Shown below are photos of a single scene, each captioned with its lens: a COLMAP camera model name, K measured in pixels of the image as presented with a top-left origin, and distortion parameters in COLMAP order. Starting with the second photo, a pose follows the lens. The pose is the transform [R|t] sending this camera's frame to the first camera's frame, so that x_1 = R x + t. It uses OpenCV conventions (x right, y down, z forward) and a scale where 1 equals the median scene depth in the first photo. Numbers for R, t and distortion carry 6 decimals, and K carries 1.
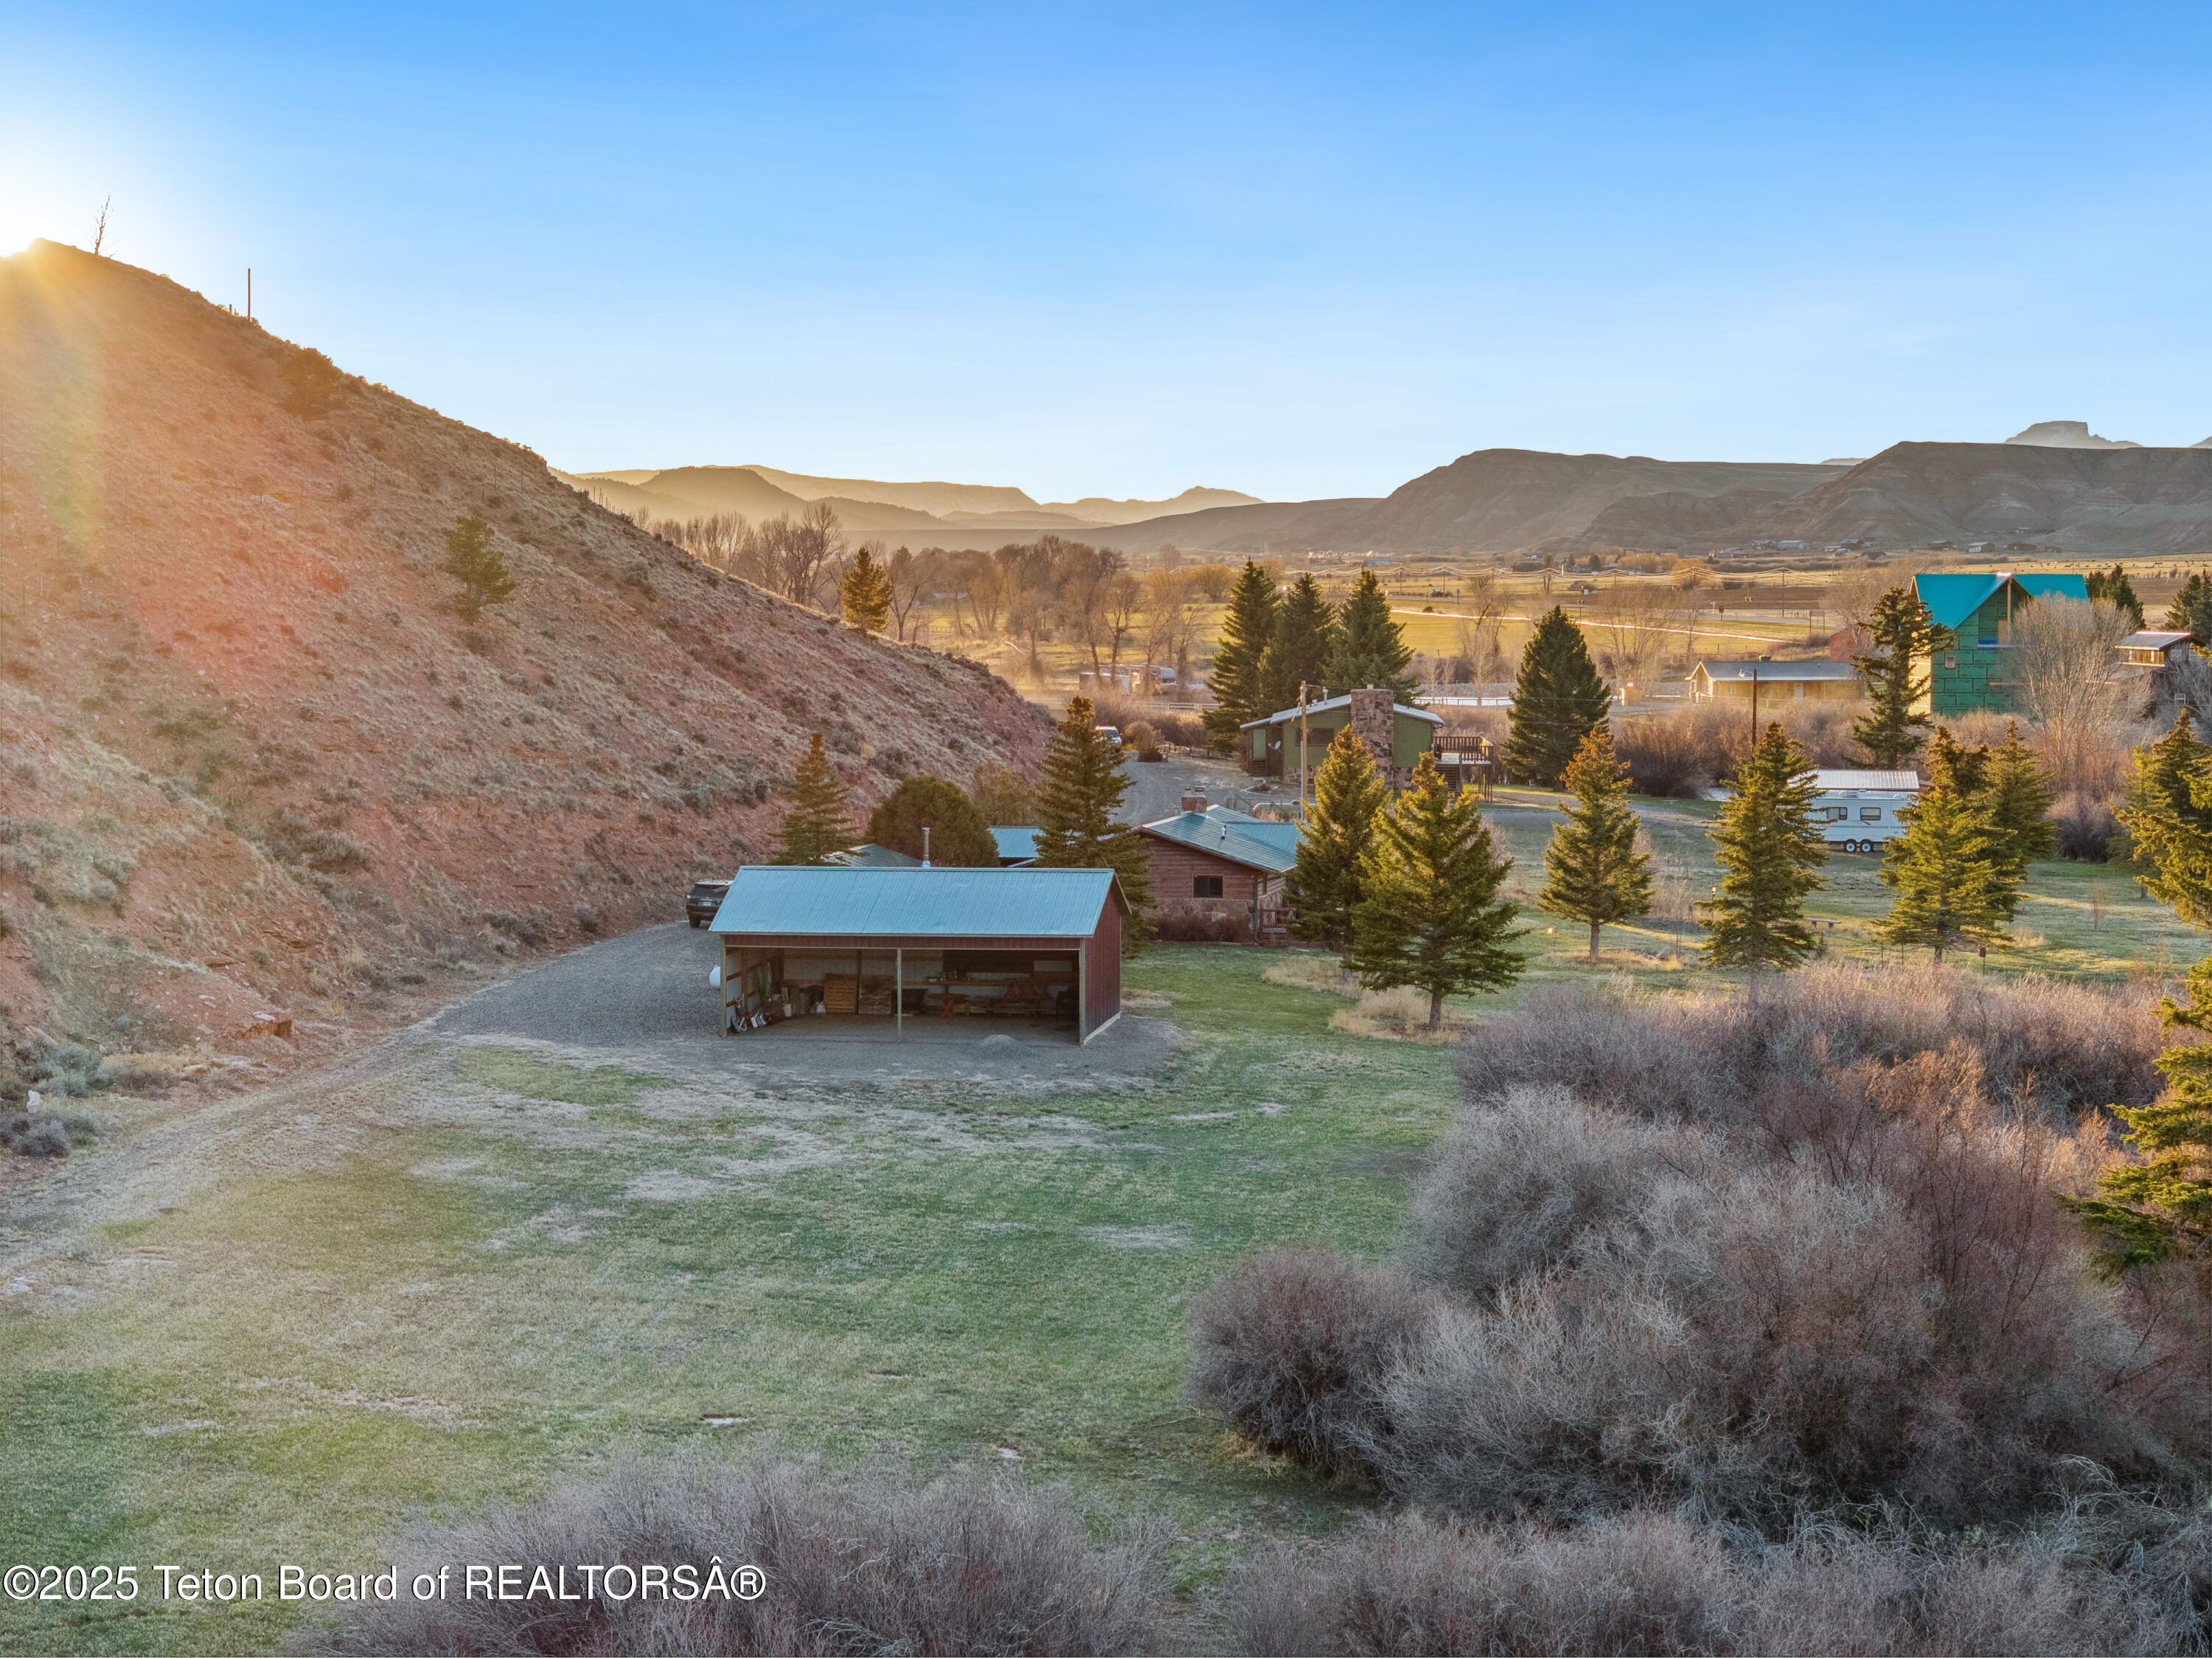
lens RADIAL K [[4450.2, 0, 1108.2], [0, 4450.2, 865.5], [0, 0, 1]] dist [-0.180674, 1.272361]
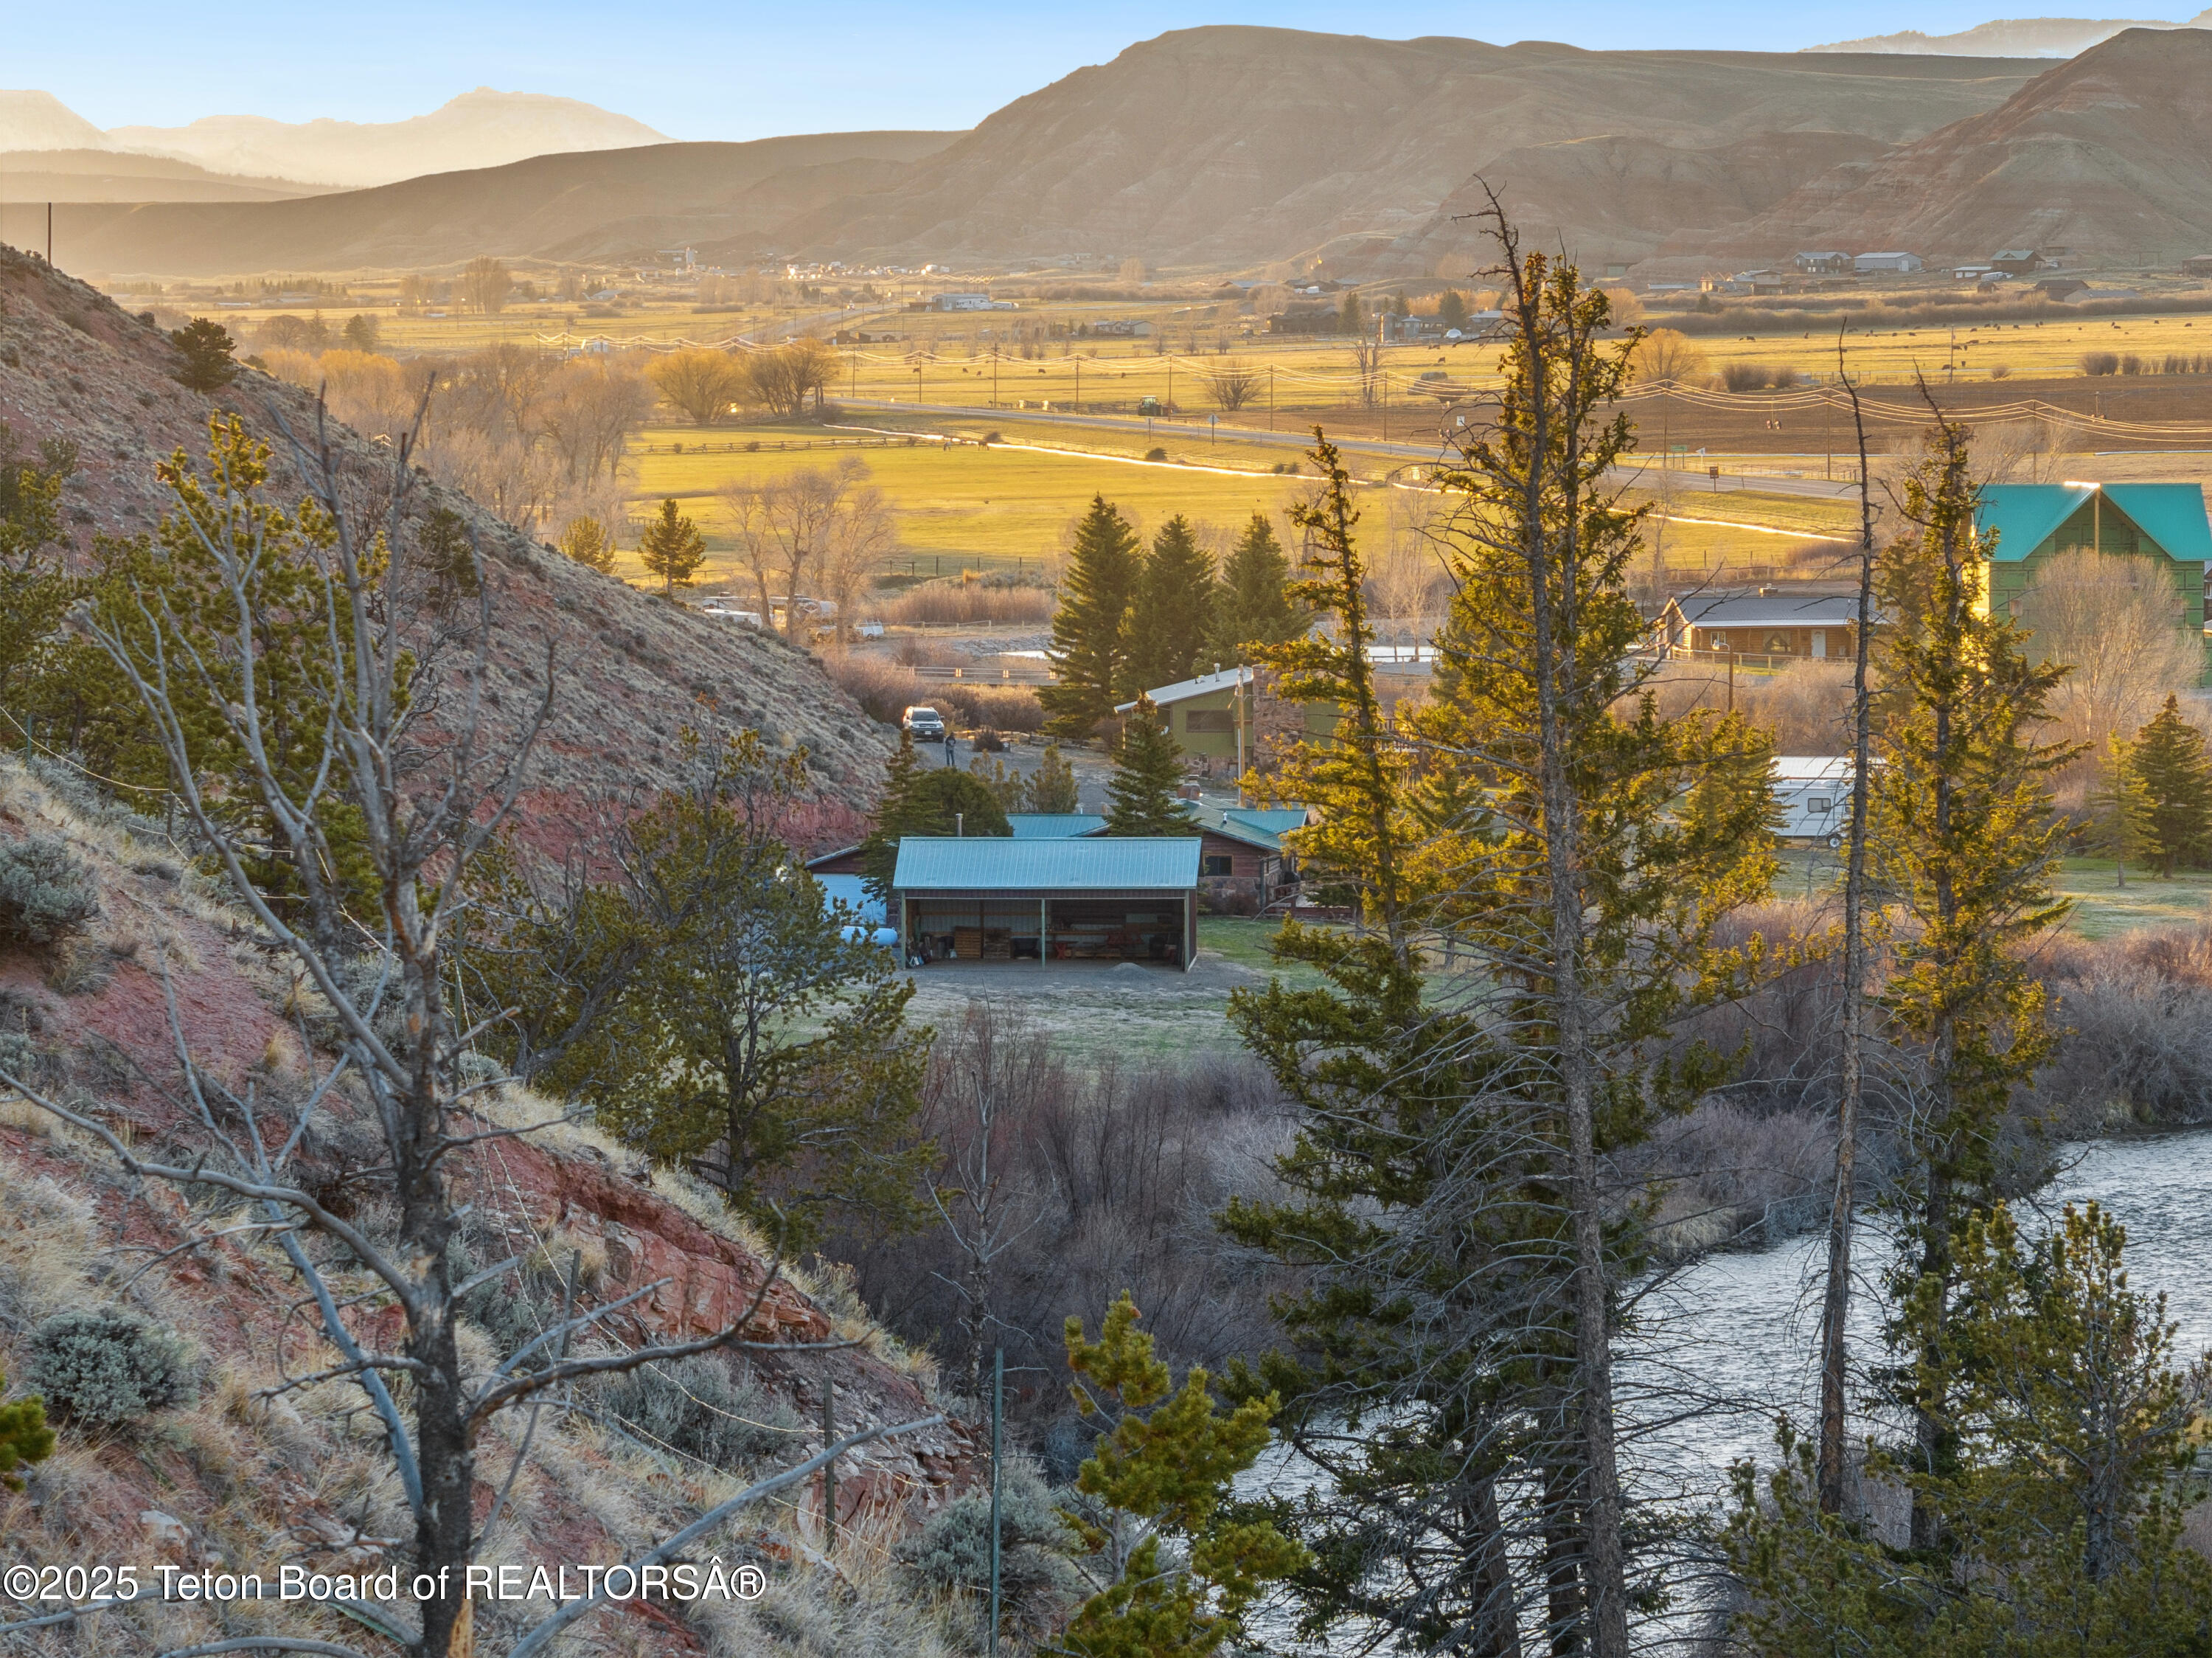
lens RADIAL K [[10707.1, 0, 1106.0], [0, 10707.1, 829.0], [0, 0, 1]] dist [-0.414517, 4.225789]
pose [[0.996932, -0.005345, 0.078087, -0.119758], [0.006581, 0.999857, -0.015574, 0.020740], [-0.077993, 0.016040, 0.996825, -0.923106]]
